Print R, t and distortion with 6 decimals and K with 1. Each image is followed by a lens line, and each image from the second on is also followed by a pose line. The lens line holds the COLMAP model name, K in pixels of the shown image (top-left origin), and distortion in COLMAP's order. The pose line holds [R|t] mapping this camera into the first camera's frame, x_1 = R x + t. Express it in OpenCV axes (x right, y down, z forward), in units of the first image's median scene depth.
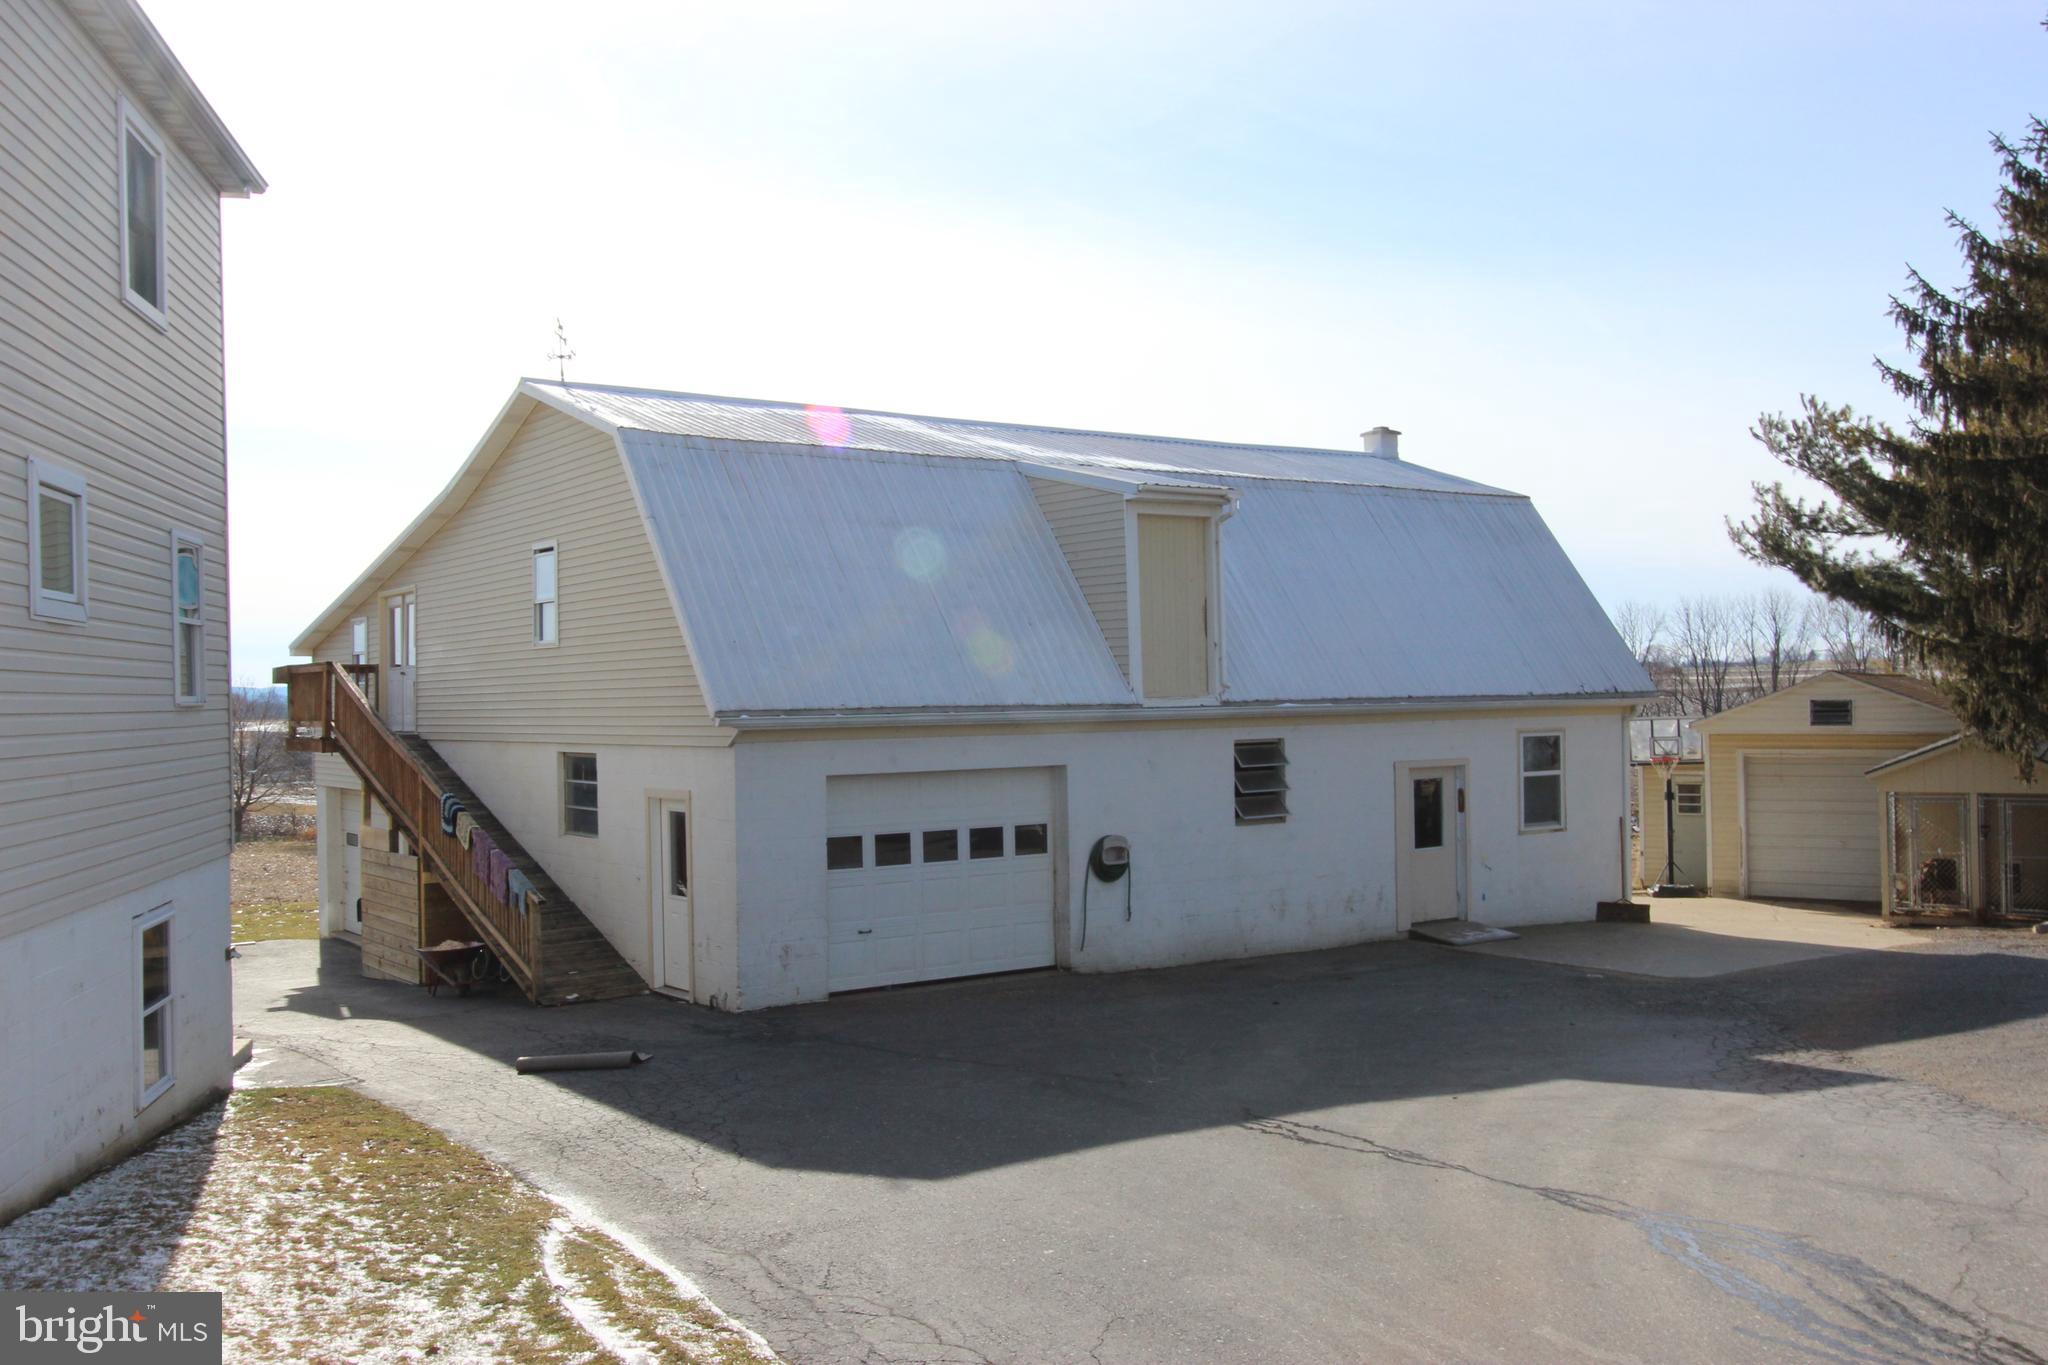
lens RADIAL K [[1824.9, 0, 1031.5], [0, 1824.9, 692.5], [0, 0, 1]] dist [-0.002917, 0.006963]
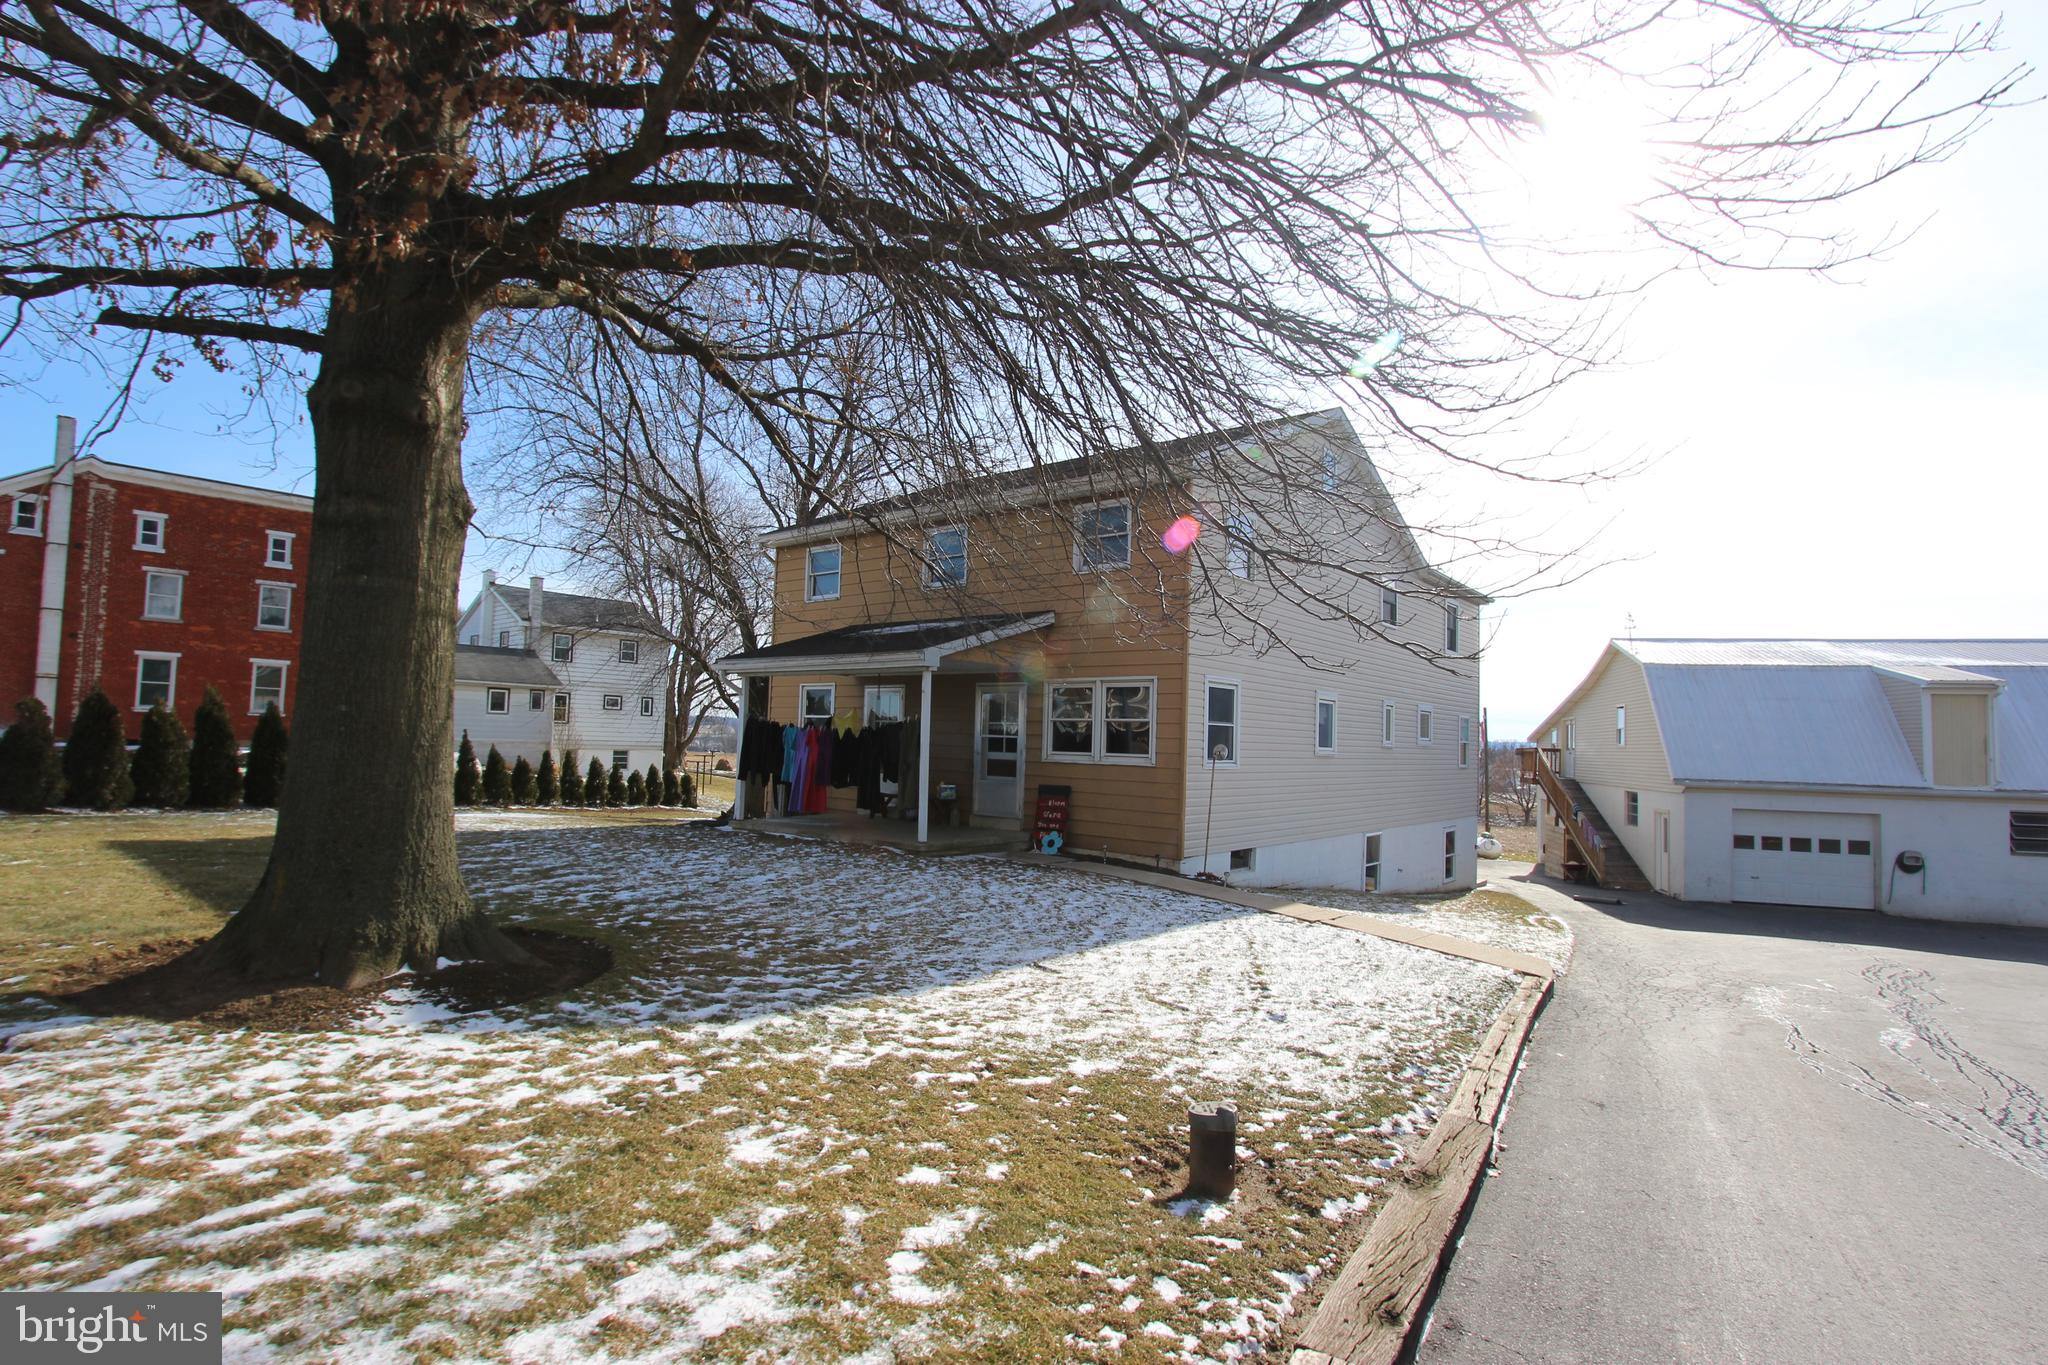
lens RADIAL K [[981.7, 0, 1026.1], [0, 981.7, 688.2], [0, 0, 1]] dist [-0.003865, -0.004568]
pose [[0.626440, -0.007142, -0.779437, 0.269619], [-0.038001, 0.998489, -0.039690, -0.022673], [0.778543, 0.054483, 0.625222, -0.464475]]
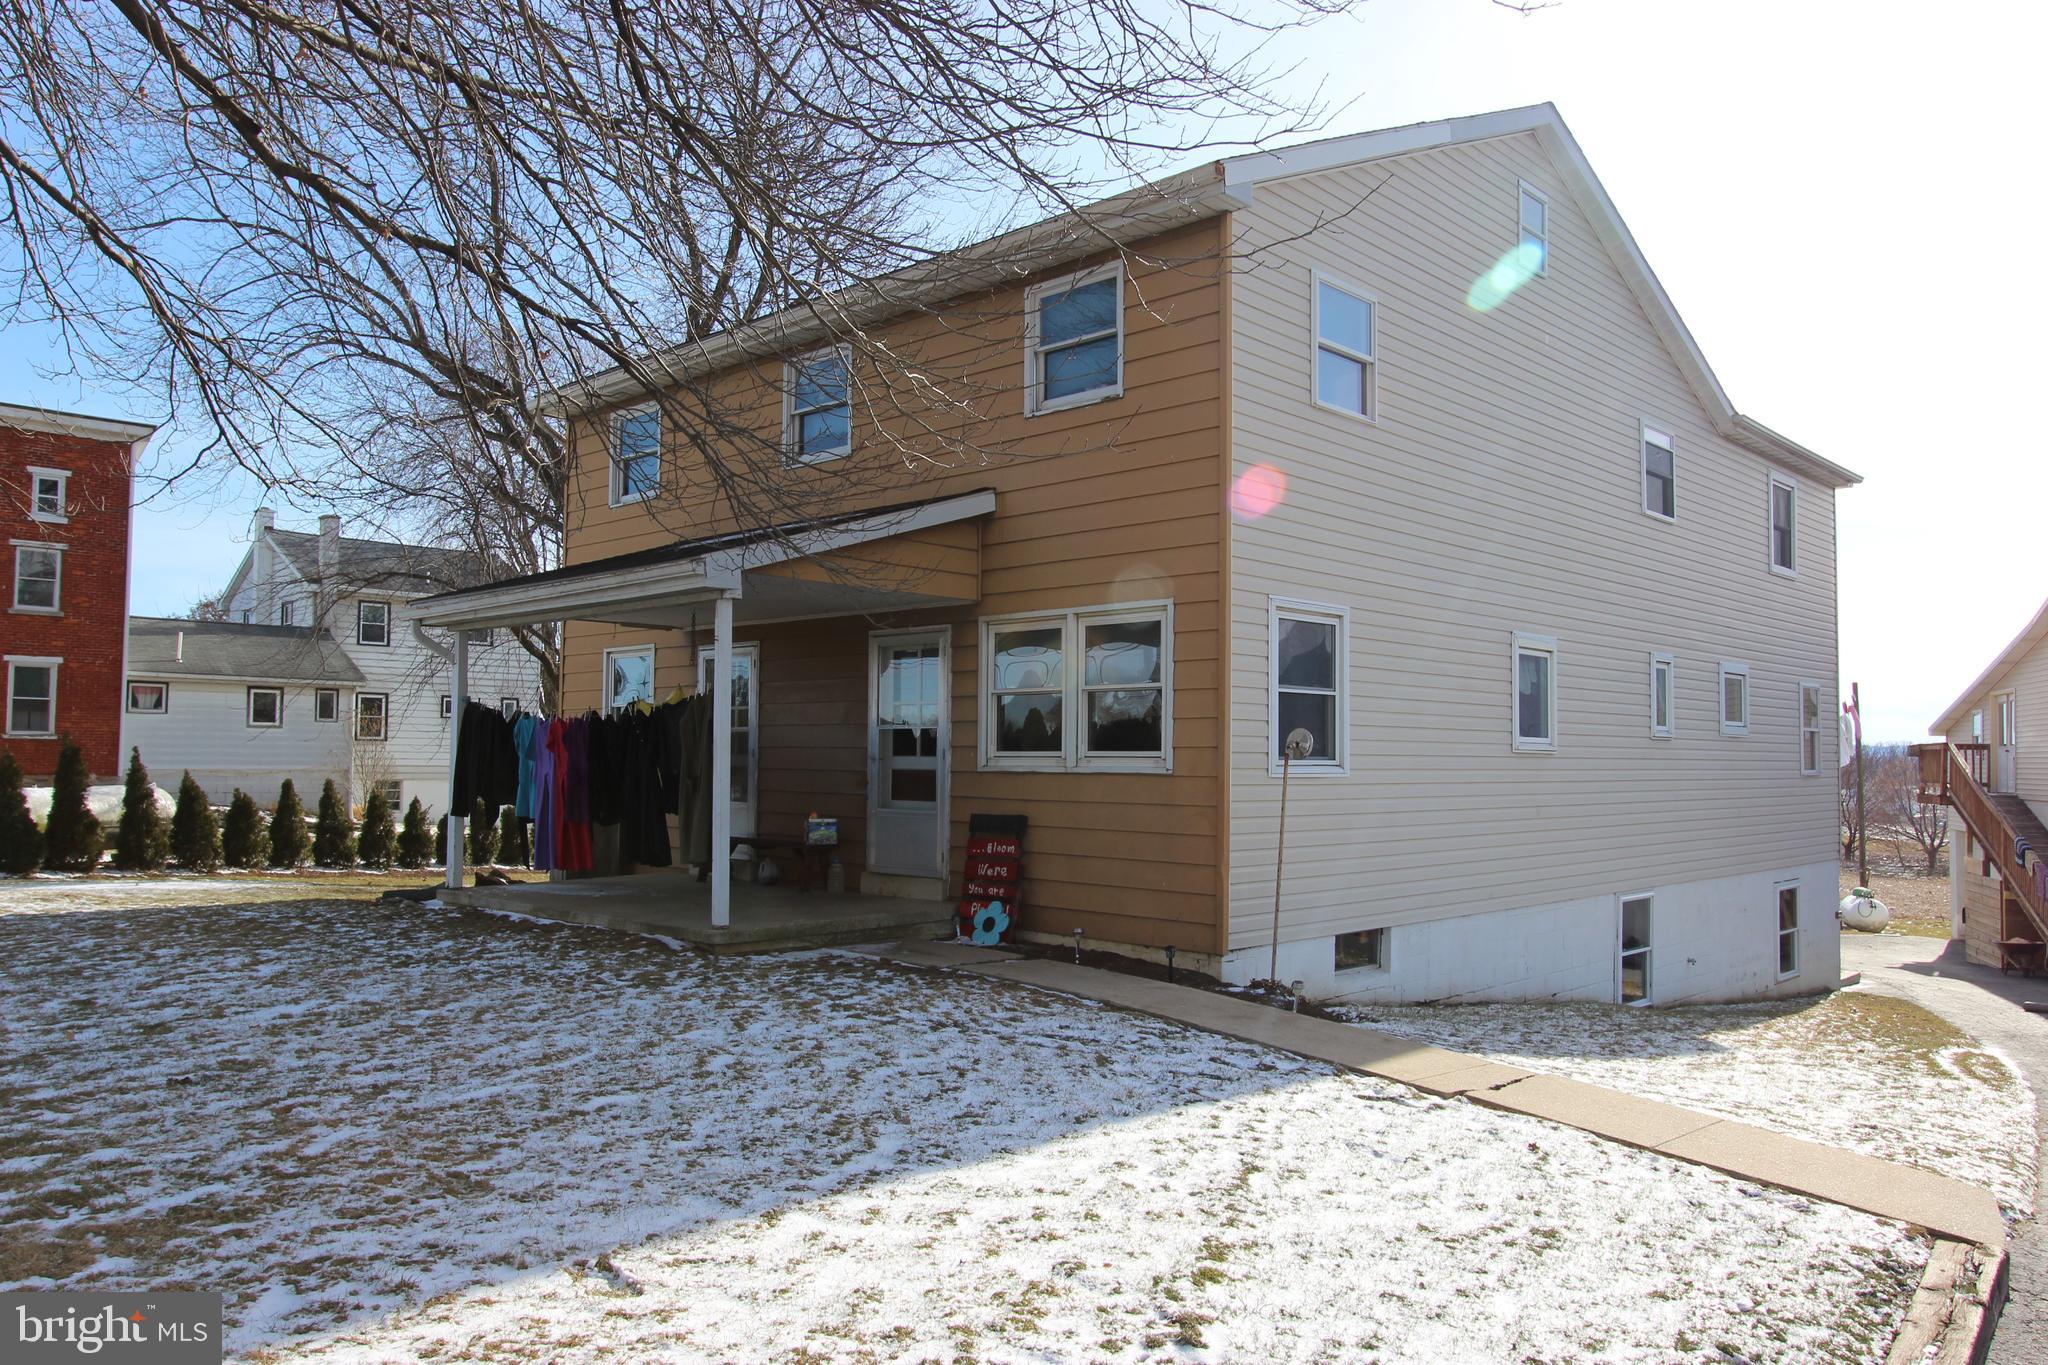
lens RADIAL K [[1463.2, 0, 1034.2], [0, 1463.2, 691.3], [0, 0, 1]] dist [0.009872, 0.003227]
pose [[0.566906, -0.016514, -0.823617, 0.204134], [-0.015823, 0.999396, -0.030929, -0.012317], [0.823630, 0.030566, 0.566303, -0.317226]]
